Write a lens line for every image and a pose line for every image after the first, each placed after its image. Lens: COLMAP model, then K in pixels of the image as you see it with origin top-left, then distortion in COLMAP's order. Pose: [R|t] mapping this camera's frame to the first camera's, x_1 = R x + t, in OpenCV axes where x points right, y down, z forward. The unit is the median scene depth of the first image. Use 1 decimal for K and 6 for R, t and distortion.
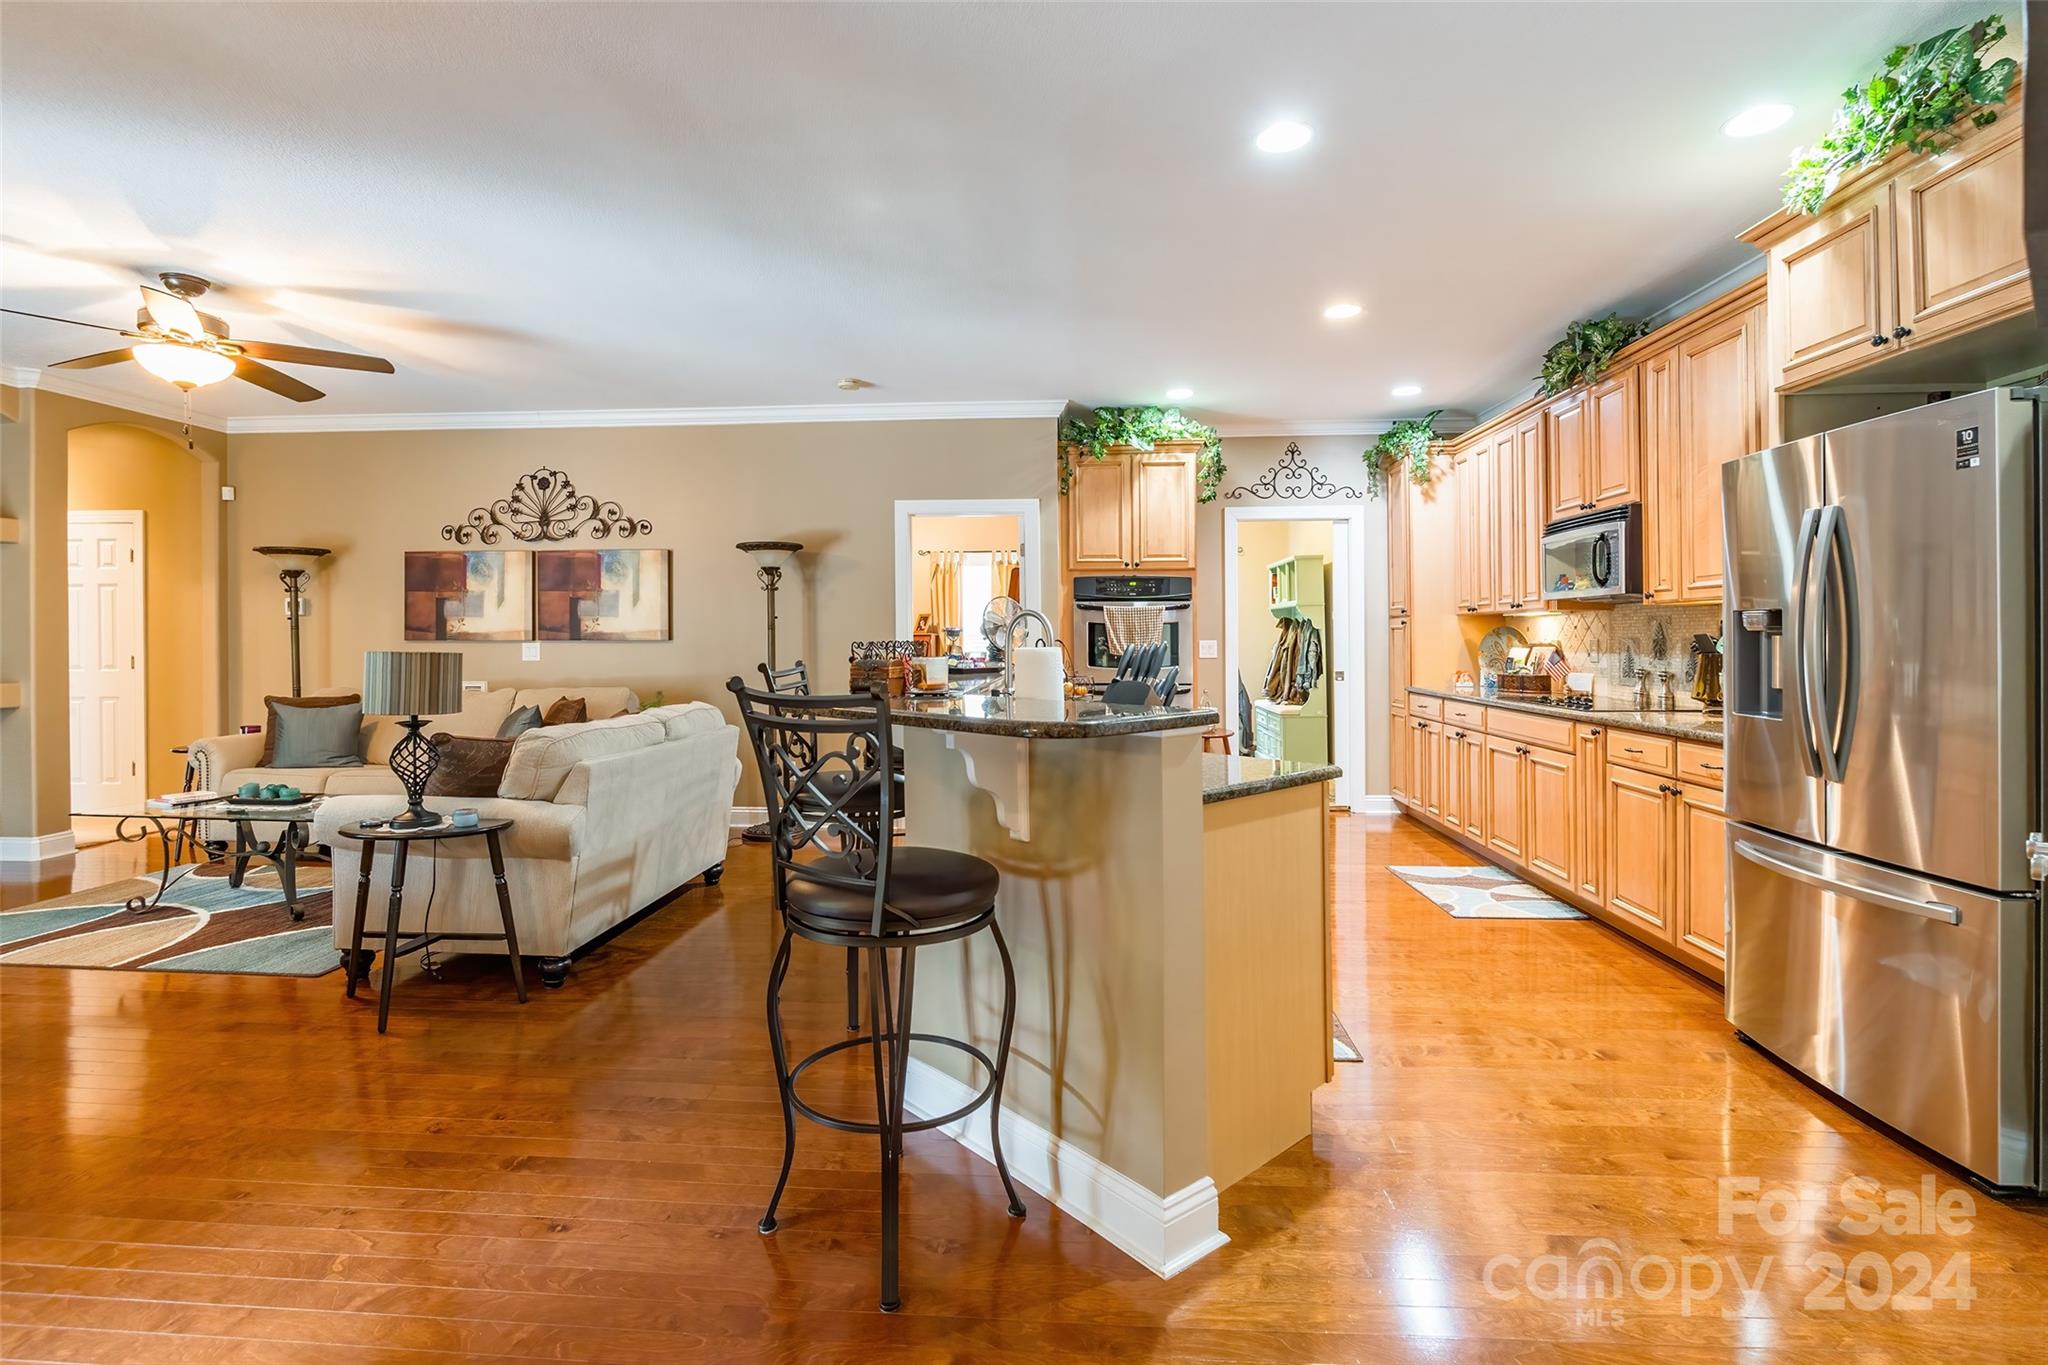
lens RADIAL K [[954.5, 0, 1030.4], [0, 954.5, 640.5], [0, 0, 1]] dist [-0.015380, 0.001149]
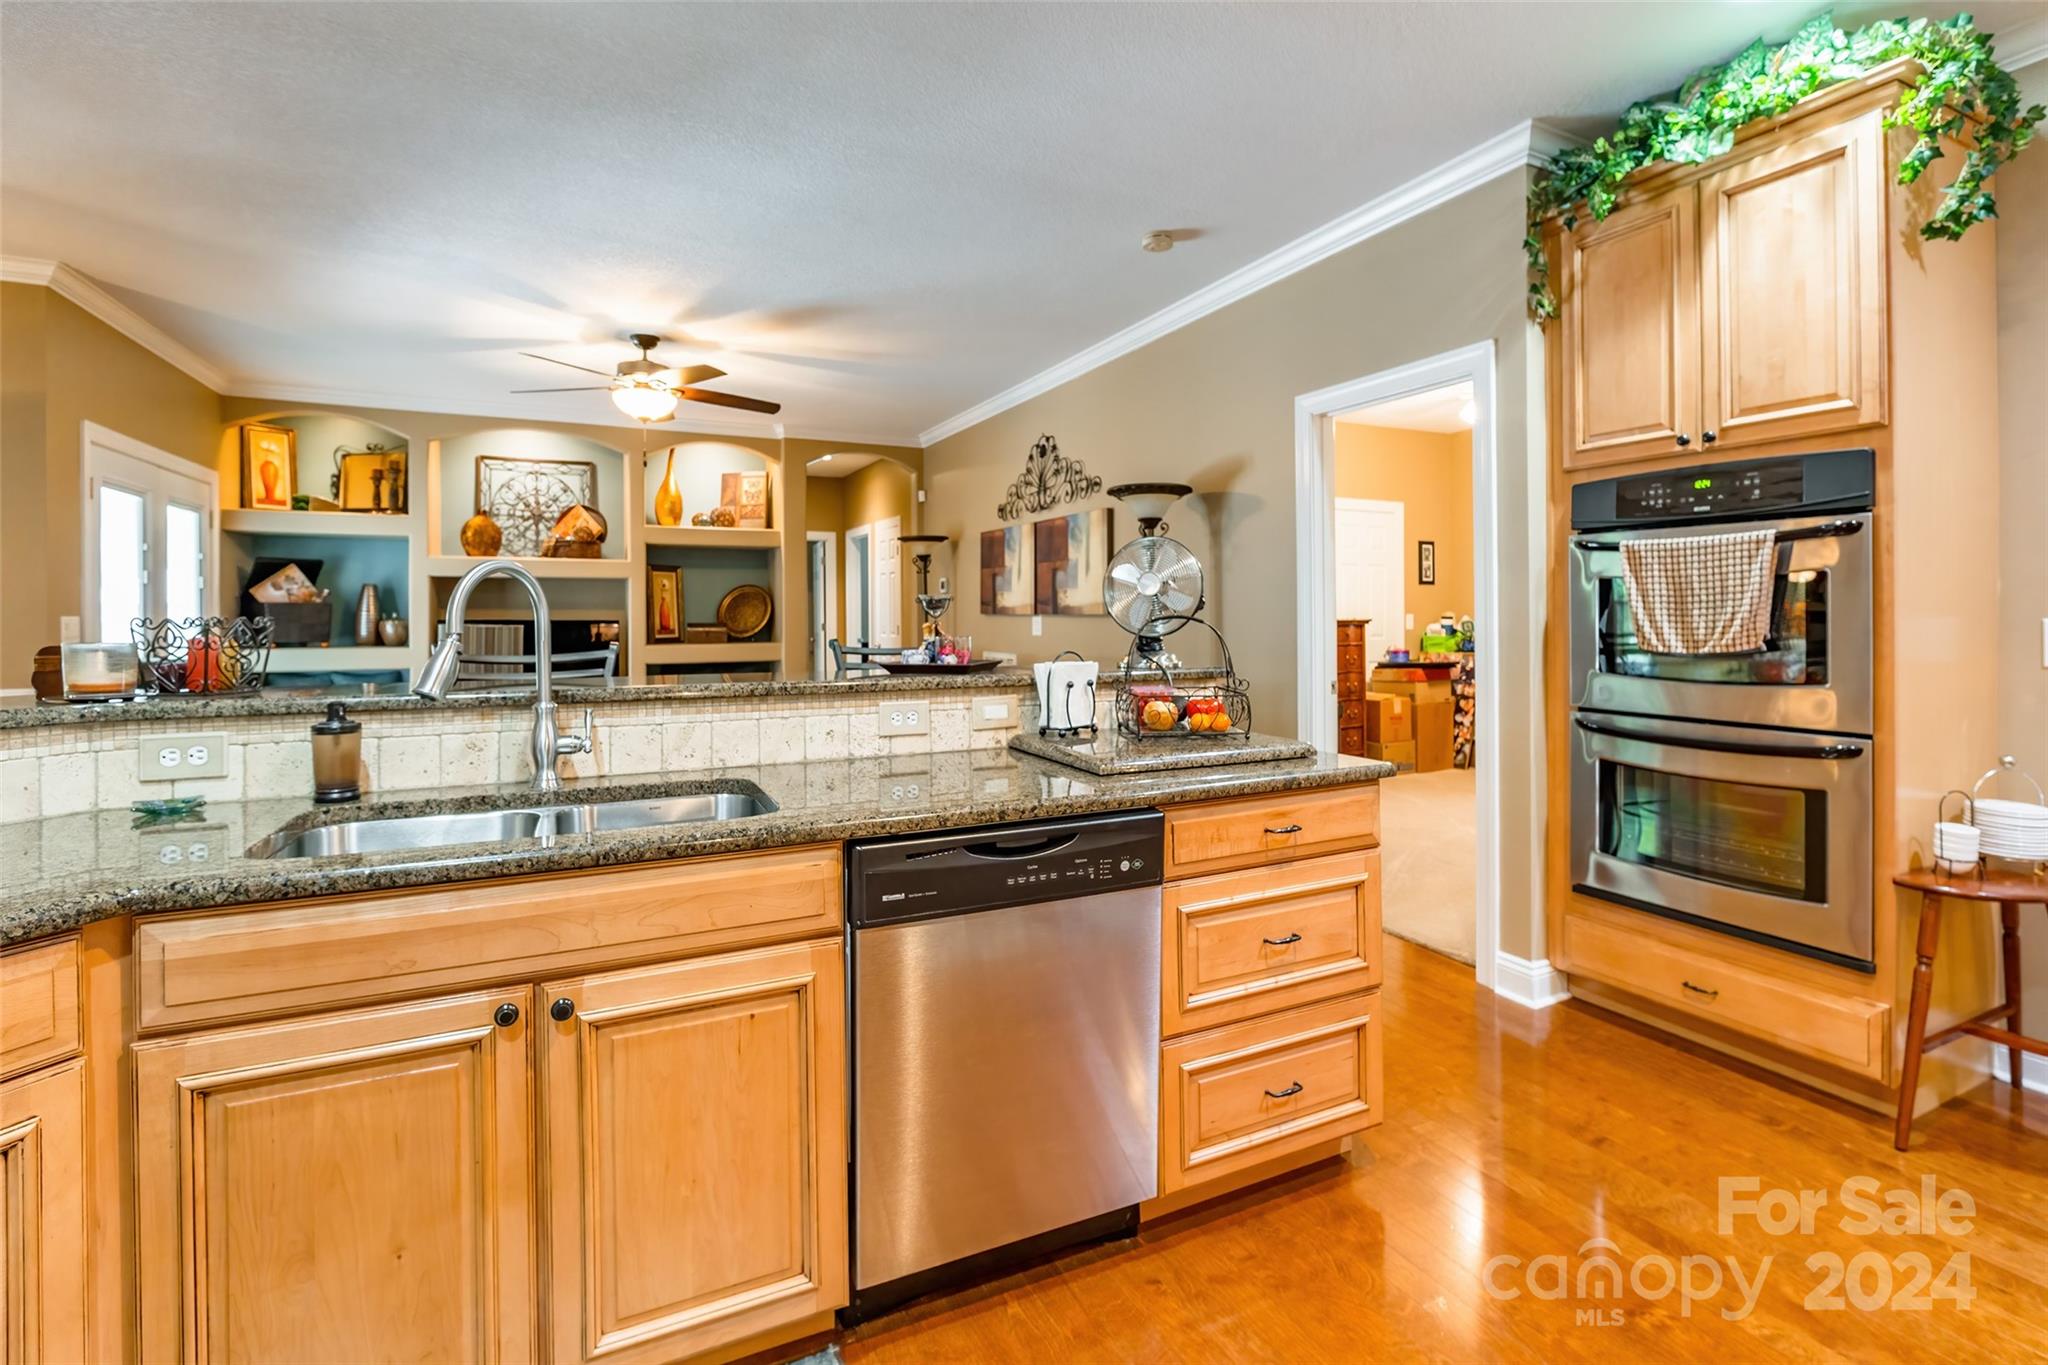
lens RADIAL K [[954.5, 0, 1018.7], [0, 954.5, 618.6], [0, 0, 1]] dist [-0.015380, 0.001149]
pose [[0.473373, 0.006253, -0.880840, 0.331571], [-0.006558, 0.999972, 0.003575, 0.000973], [0.880838, 0.004084, 0.473401, 0.527420]]
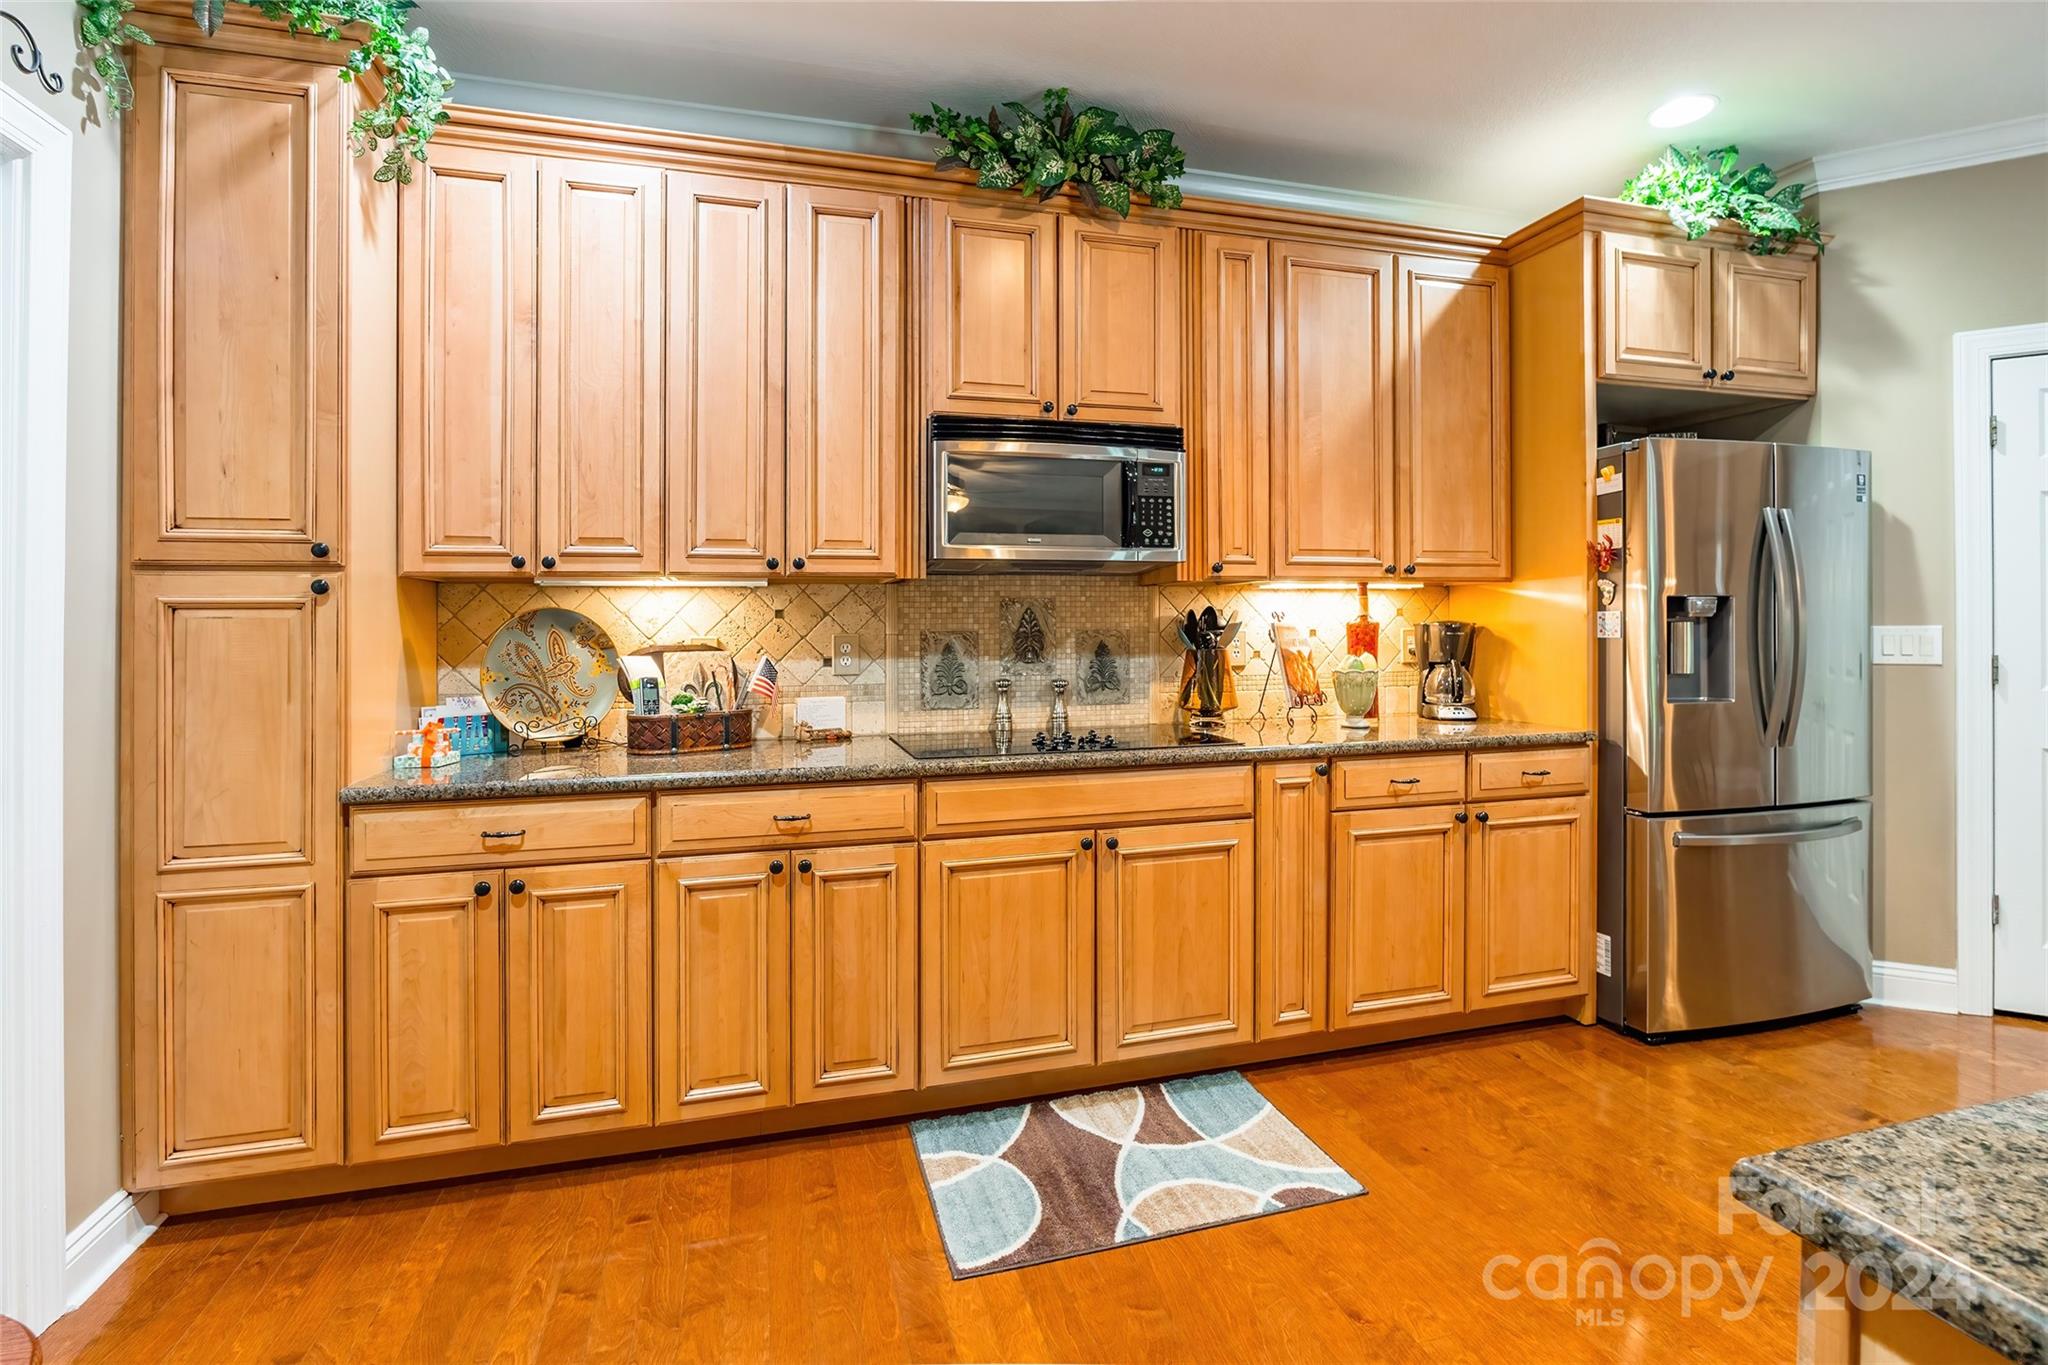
lens RADIAL K [[954.5, 0, 1100.8], [0, 954.5, 613.8], [0, 0, 1]] dist [-0.015380, 0.001149]
pose [[-0.326404, 0.018229, 0.945054, 0.011089], [0.011624, 0.999816, -0.015271, -0.002567], [-0.945159, 0.006001, -0.326556, 0.872576]]
